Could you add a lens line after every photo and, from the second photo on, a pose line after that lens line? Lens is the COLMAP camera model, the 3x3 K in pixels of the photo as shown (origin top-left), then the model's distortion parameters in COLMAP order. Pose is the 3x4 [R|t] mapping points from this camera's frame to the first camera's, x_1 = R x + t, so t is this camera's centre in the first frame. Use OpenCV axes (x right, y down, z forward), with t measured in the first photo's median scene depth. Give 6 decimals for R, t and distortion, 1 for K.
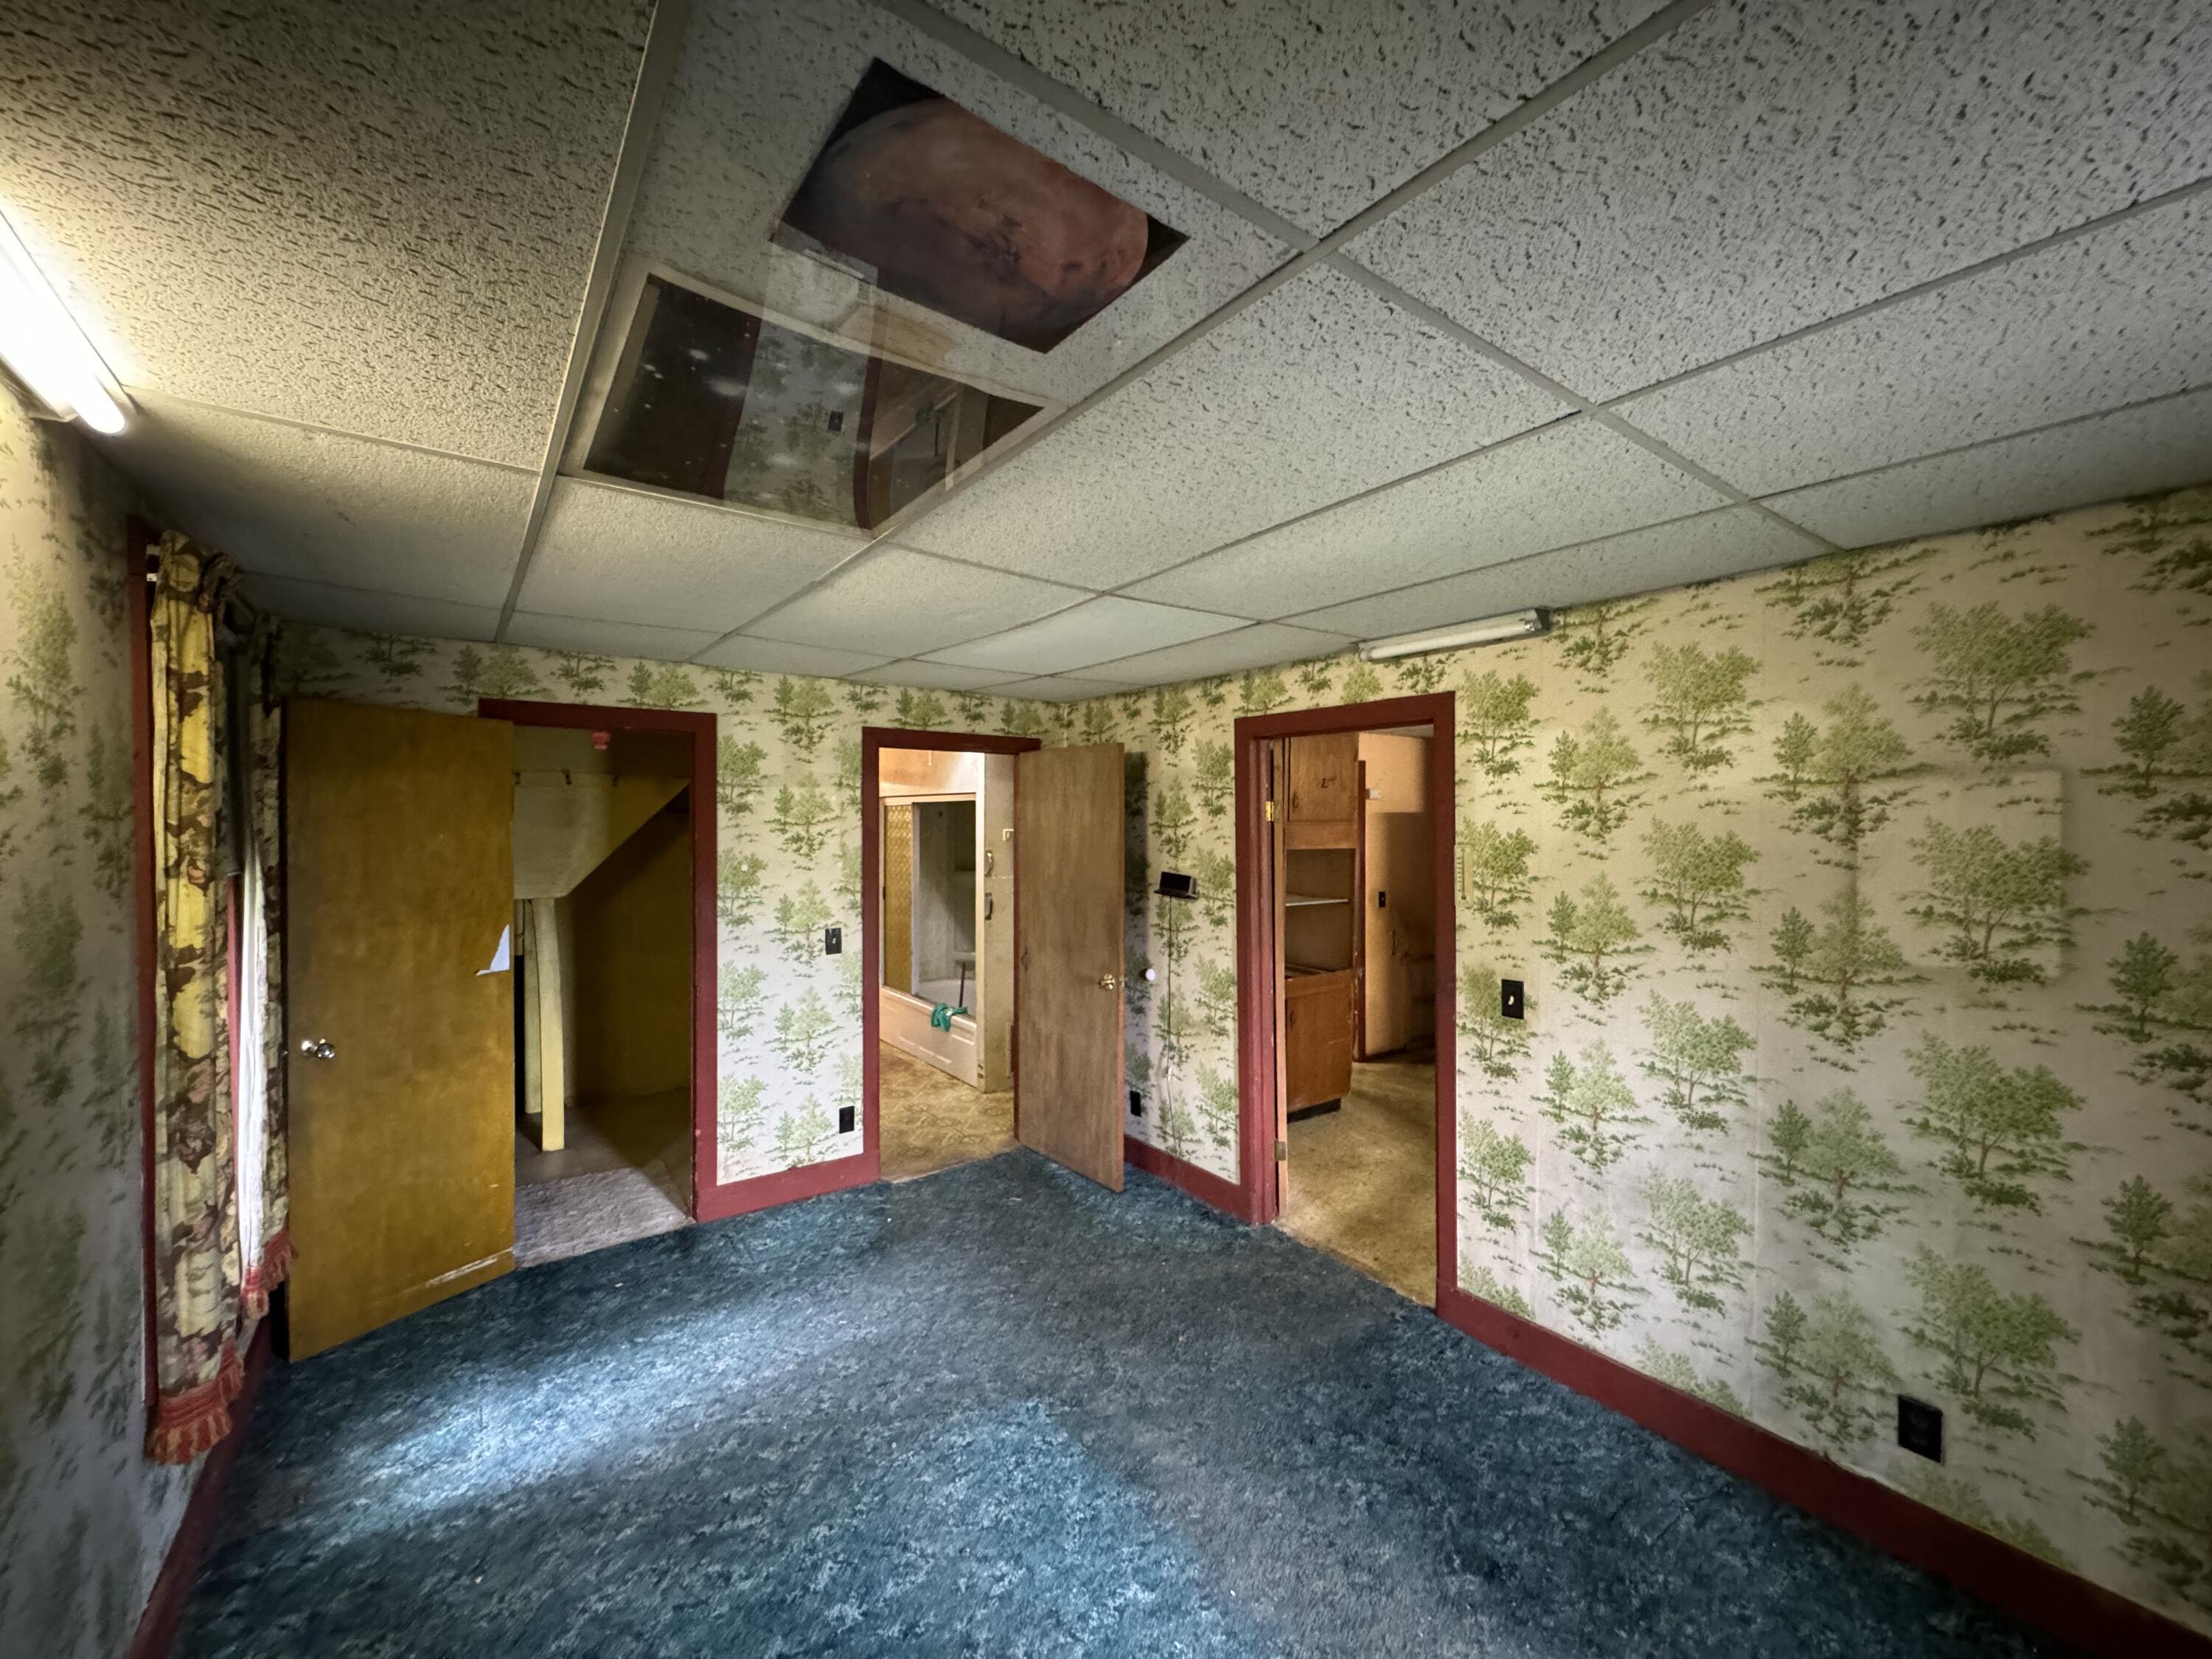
lens RADIAL K [[883.2, 0, 1096.3], [0, 883.2, 827.4], [0, 0, 1]] dist [0.003347, 0.000925]
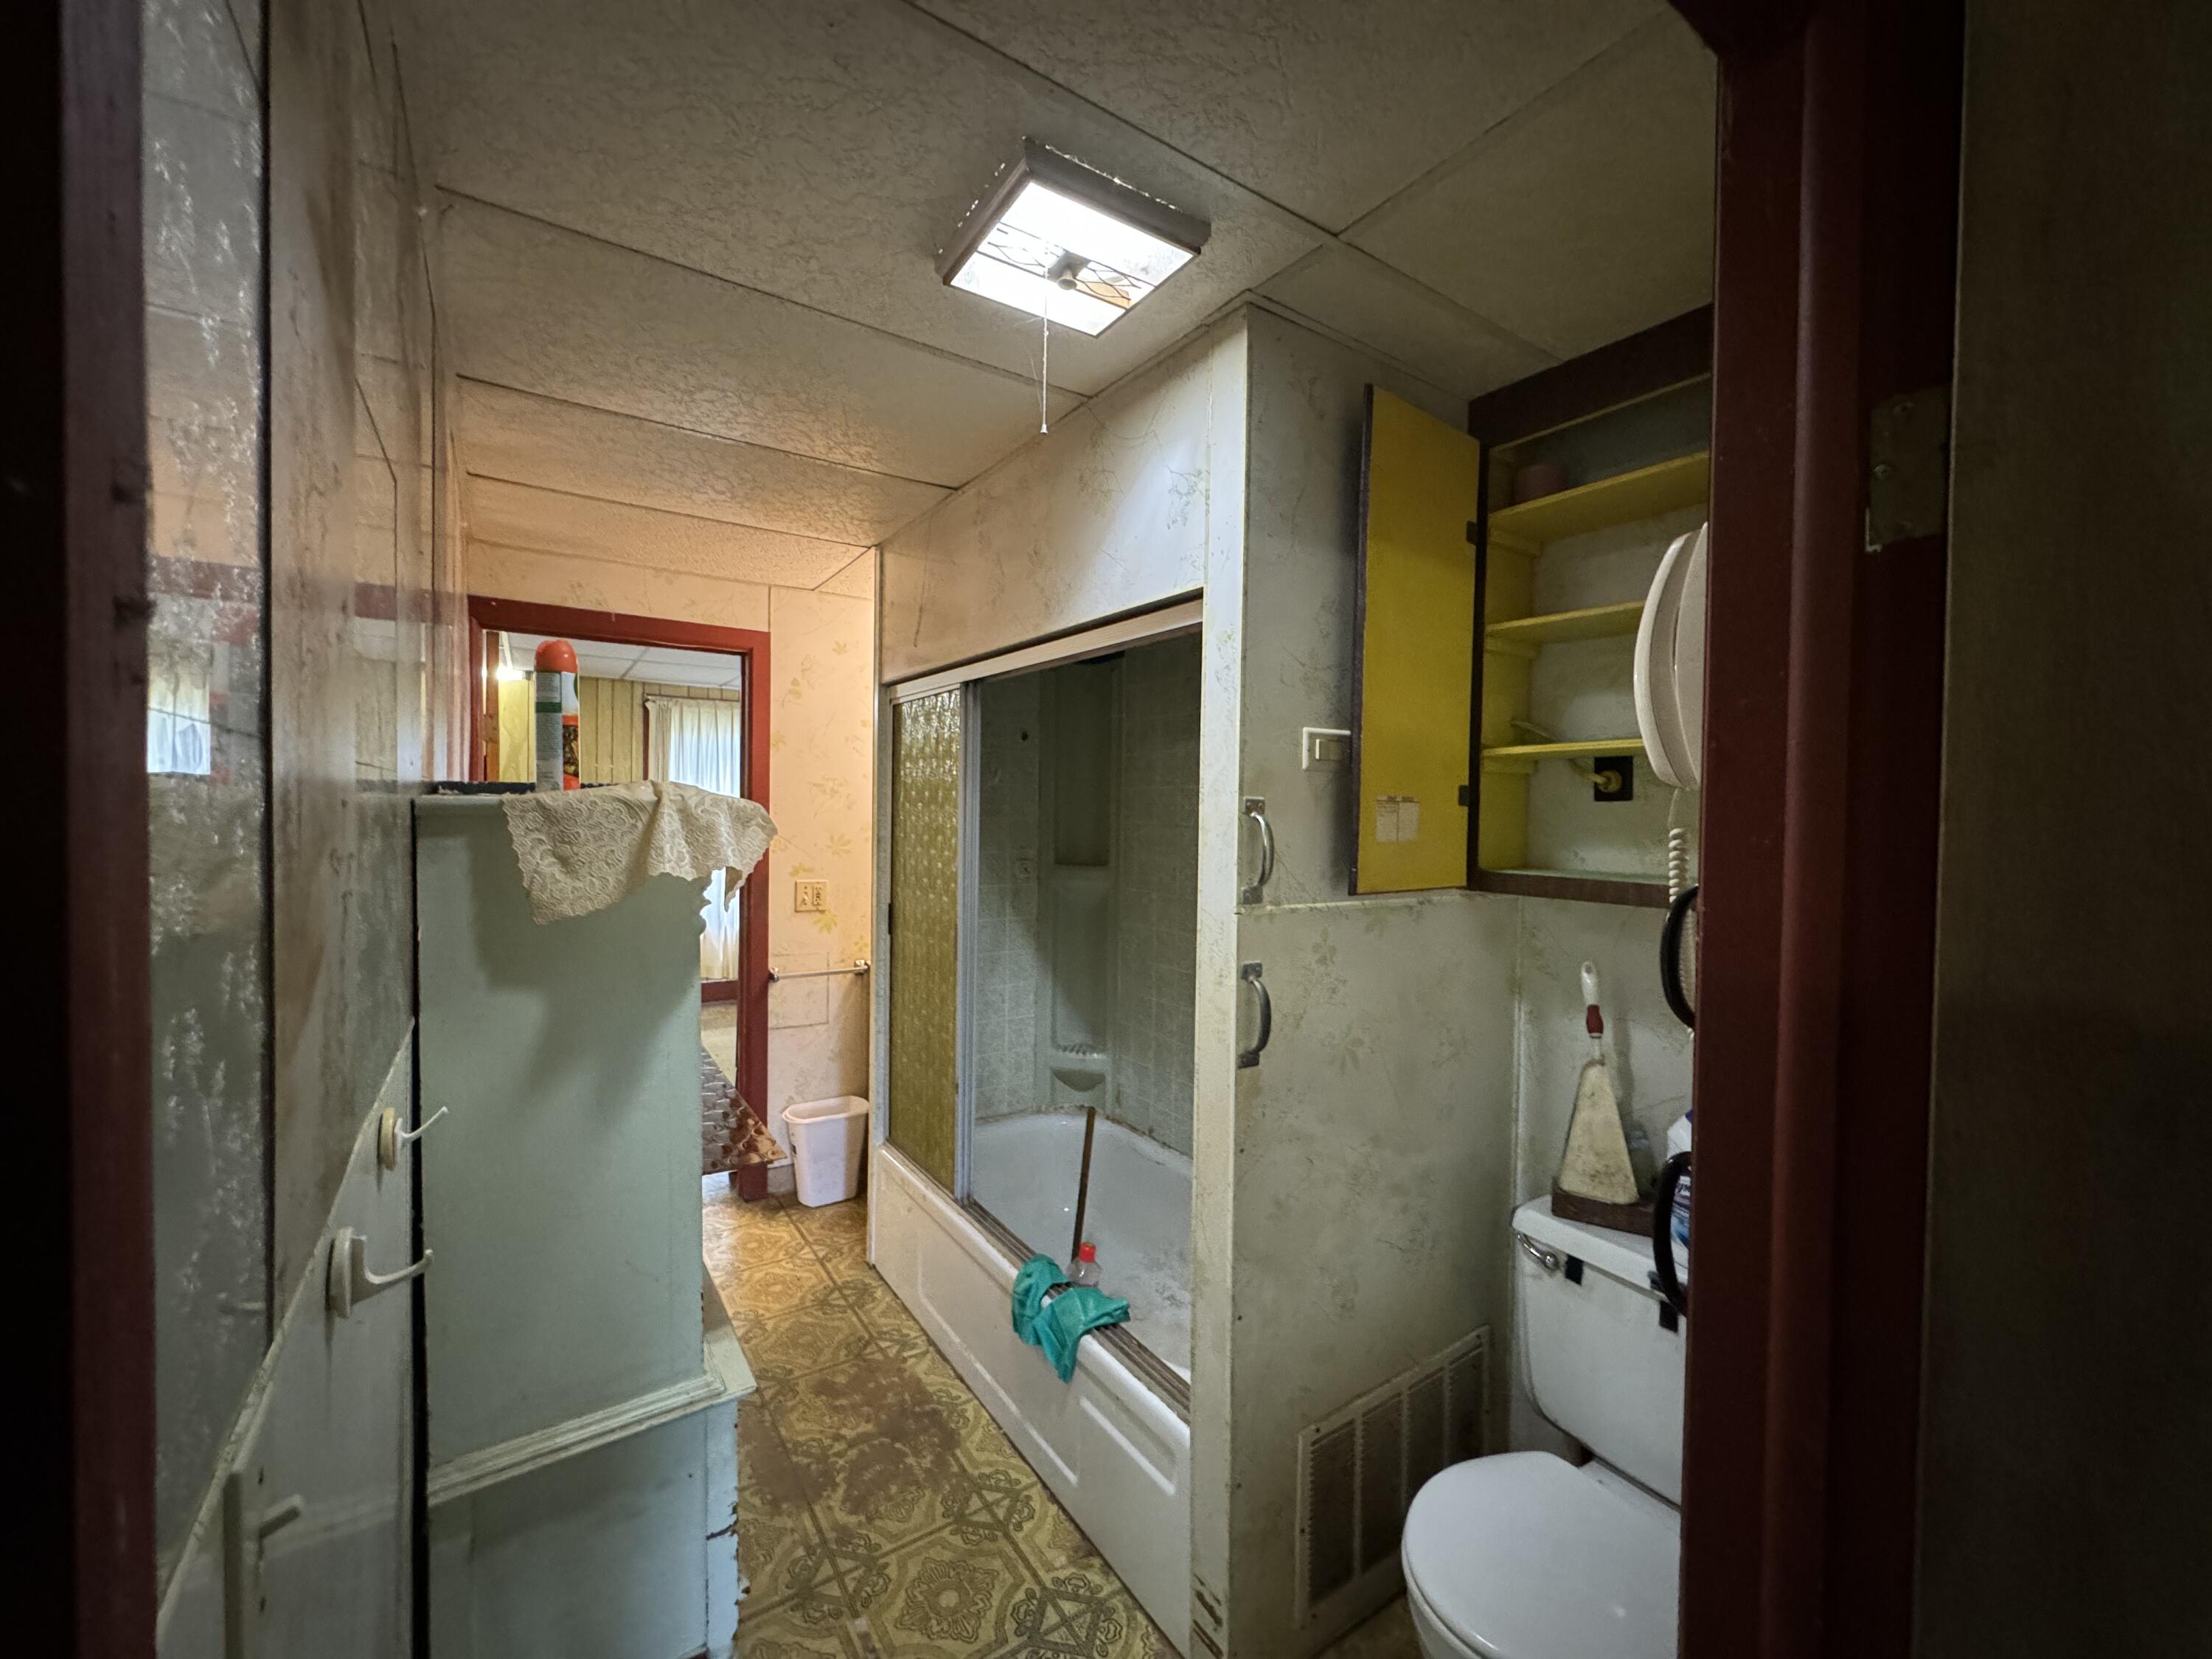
lens RADIAL K [[883.2, 0, 1111.2], [0, 883.2, 823.7], [0, 0, 1]] dist [0.003347, 0.000925]
pose [[0.999285, 0.009651, -0.036549, -0.140077], [-0.009175, 0.999871, 0.013174, 0.026446], [0.036671, -0.012829, 0.999245, 0.671324]]
